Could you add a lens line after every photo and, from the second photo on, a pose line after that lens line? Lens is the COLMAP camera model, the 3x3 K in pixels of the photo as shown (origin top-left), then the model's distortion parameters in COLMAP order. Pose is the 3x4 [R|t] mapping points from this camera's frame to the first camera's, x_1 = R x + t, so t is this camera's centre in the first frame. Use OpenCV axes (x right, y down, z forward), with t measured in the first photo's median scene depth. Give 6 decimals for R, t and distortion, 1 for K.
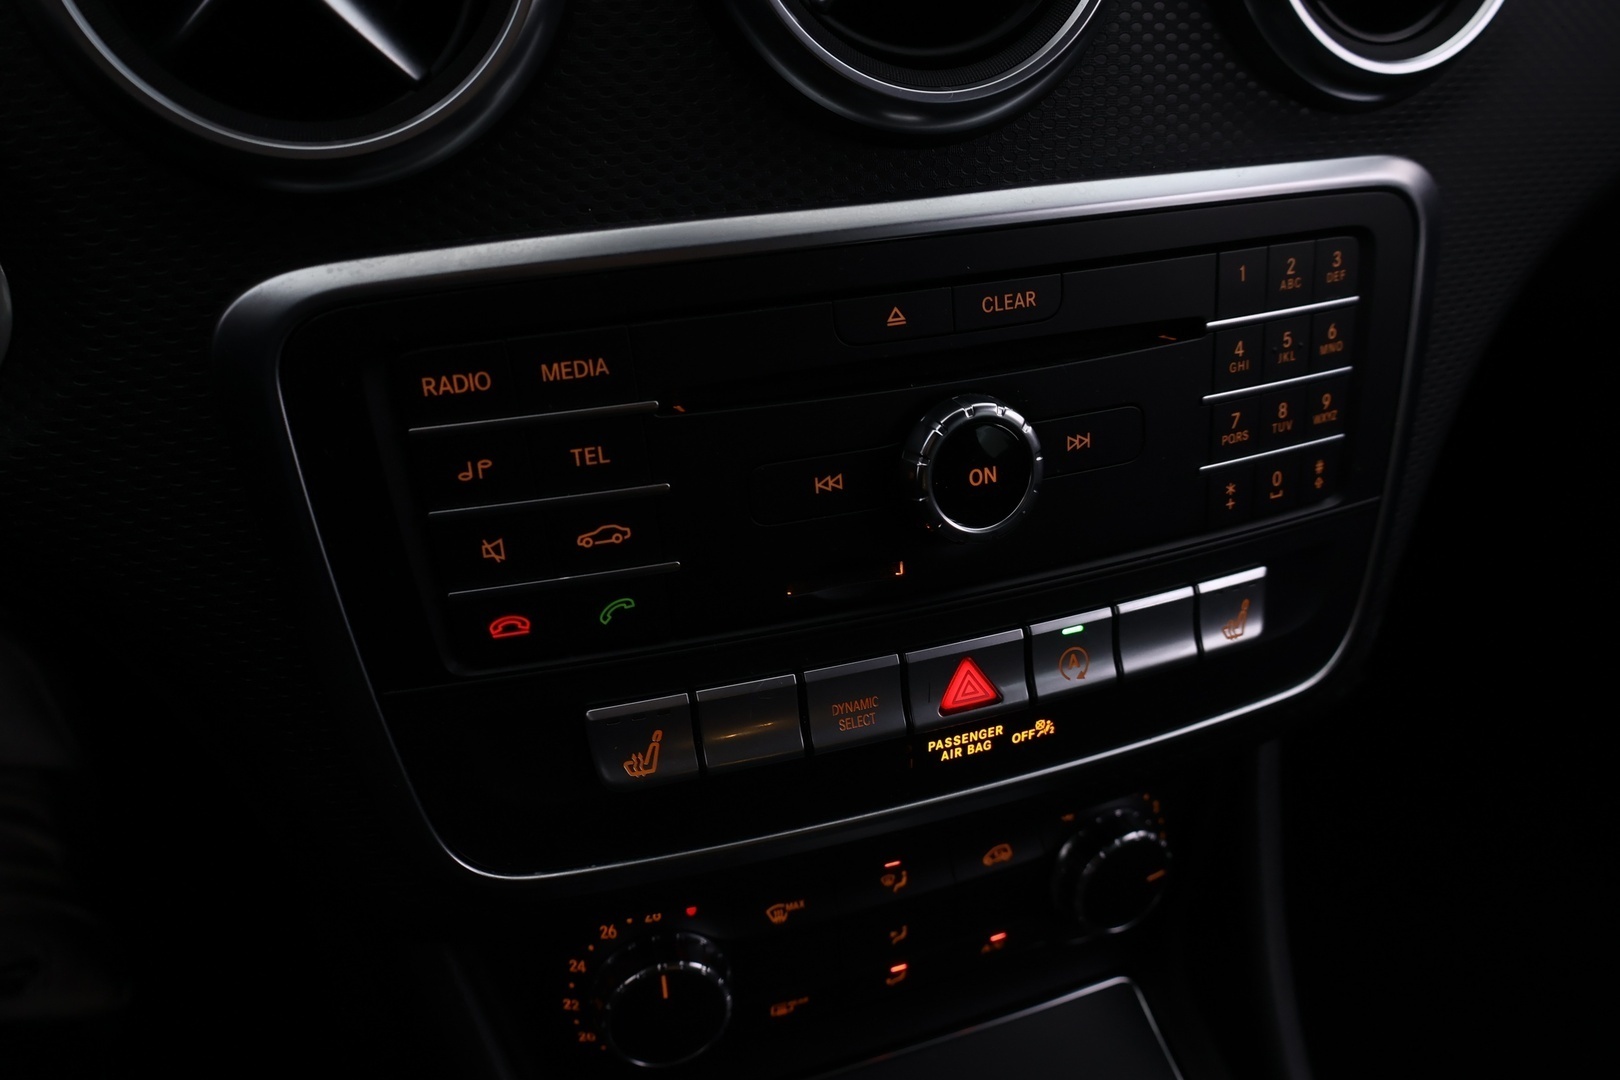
lens RADIAL K [[1437.5, 0, 810.0], [0, 1437.5, 540.0], [0, 0, 1]] dist [0.011743, 0.012094]
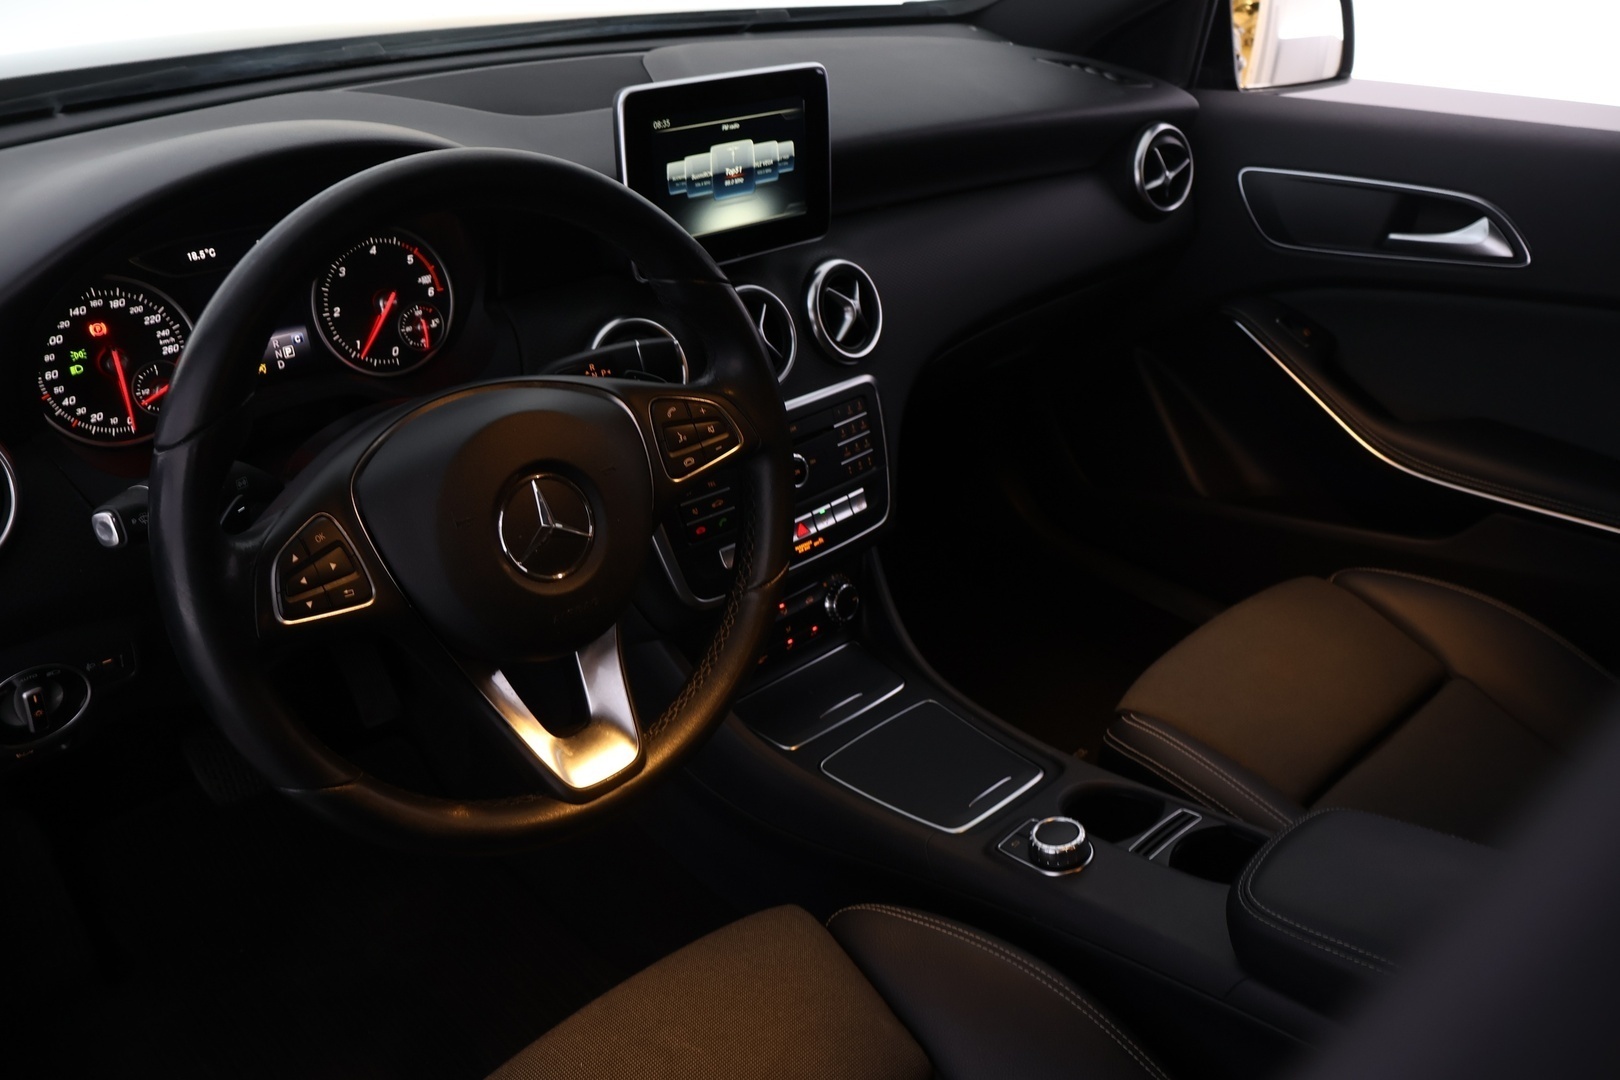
lens RADIAL K [[1437.5, 0, 810.0], [0, 1437.5, 540.0], [0, 0, 1]] dist [0.011743, 0.012094]
pose [[0.917730, -0.223195, 0.328565, -1.087041], [0.263682, 0.960970, -0.083714, 0.435763], [-0.297057, 0.163463, 0.940764, -2.489575]]
